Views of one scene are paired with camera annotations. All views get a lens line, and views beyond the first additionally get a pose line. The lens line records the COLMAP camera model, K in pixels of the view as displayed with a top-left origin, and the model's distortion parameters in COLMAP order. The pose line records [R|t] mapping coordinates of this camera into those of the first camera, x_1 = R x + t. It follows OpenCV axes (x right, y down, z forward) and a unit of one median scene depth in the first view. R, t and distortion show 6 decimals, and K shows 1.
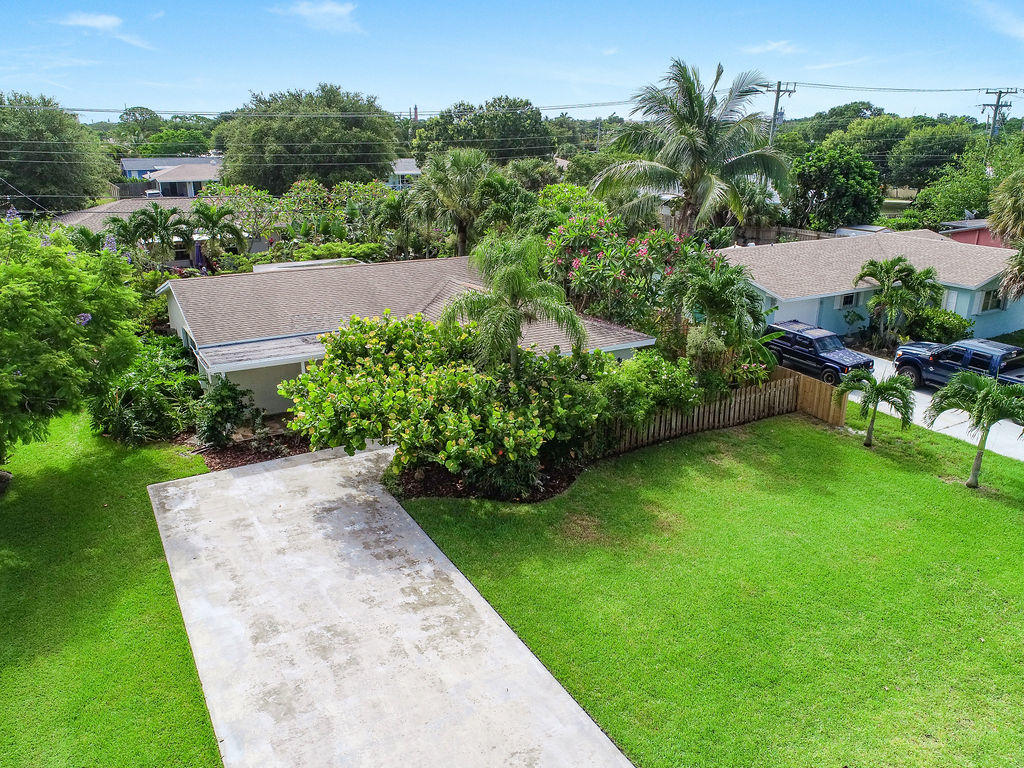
lens RADIAL K [[777.8, 0, 512.0], [0, 777.8, 384.0], [0, 0, 1]] dist [0.002994, -0.003972]
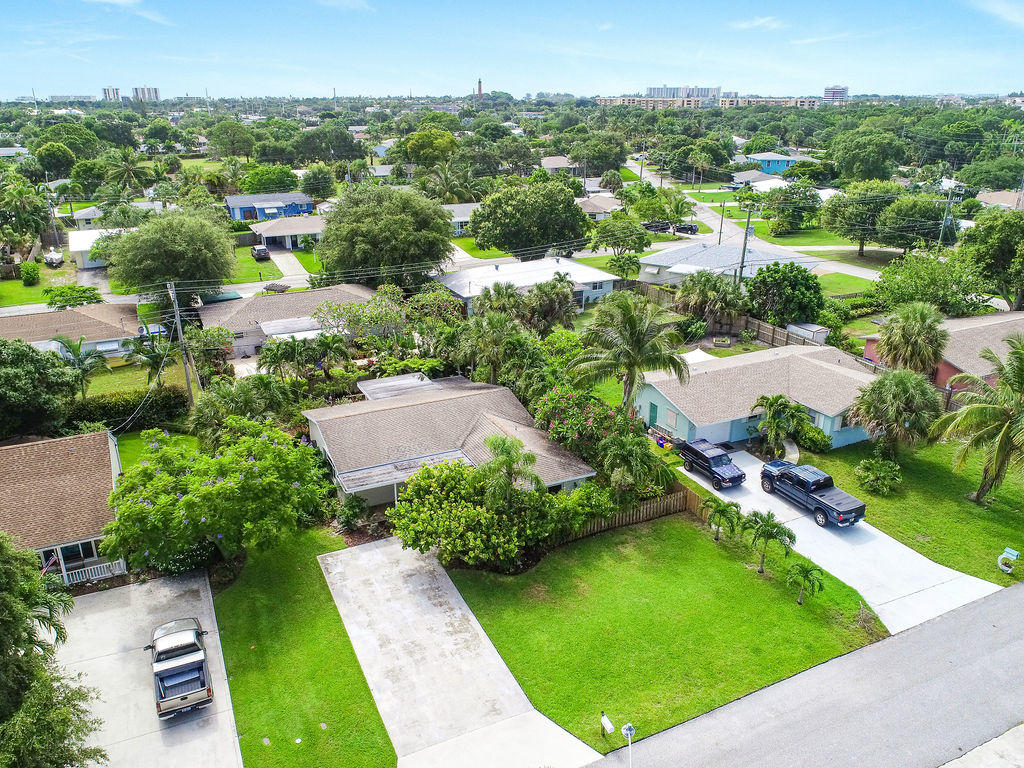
lens RADIAL K [[777.8, 0, 512.0], [0, 777.8, 384.0], [0, 0, 1]] dist [0.002994, -0.003972]
pose [[0.996802, 0.020694, -0.077188, 0.171397], [-0.016842, 0.998596, 0.050220, -0.452033], [0.078119, -0.048760, 0.995751, -0.969372]]
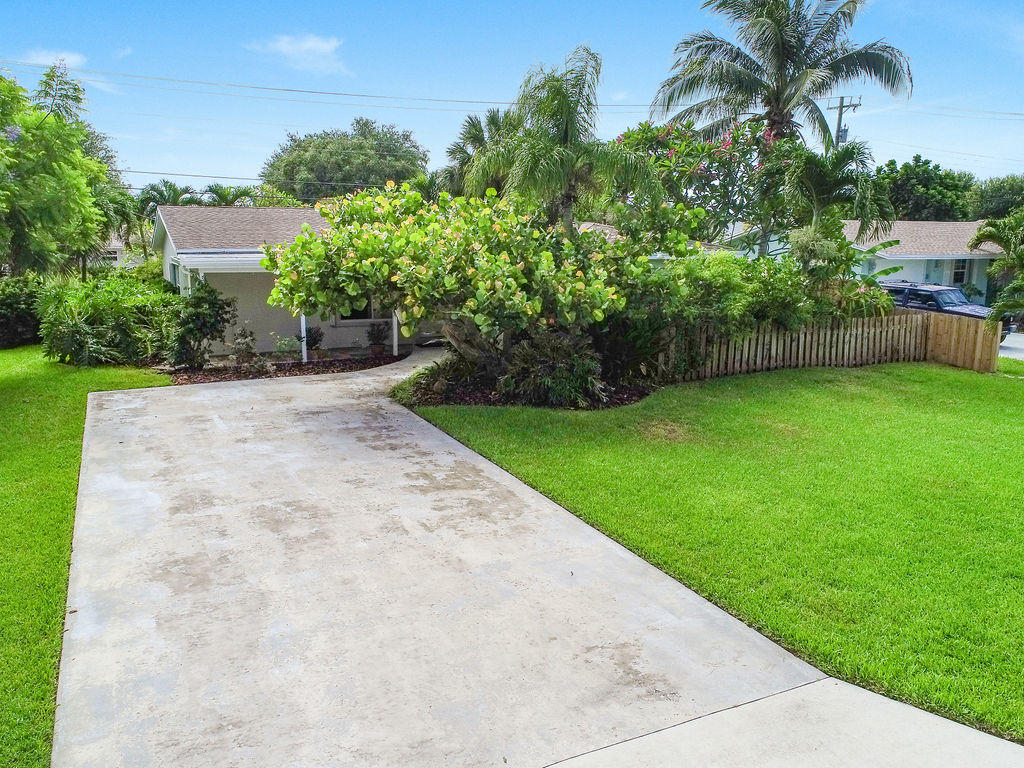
lens RADIAL K [[781.3, 0, 489.9], [0, 781.3, 381.0], [0, 0, 1]] dist [0.000955, -0.003352]
pose [[0.997559, 0.010232, -0.069073, -0.021462], [-0.019693, 0.990275, -0.137720, 0.248749], [0.066993, 0.138744, 0.988060, 0.295488]]
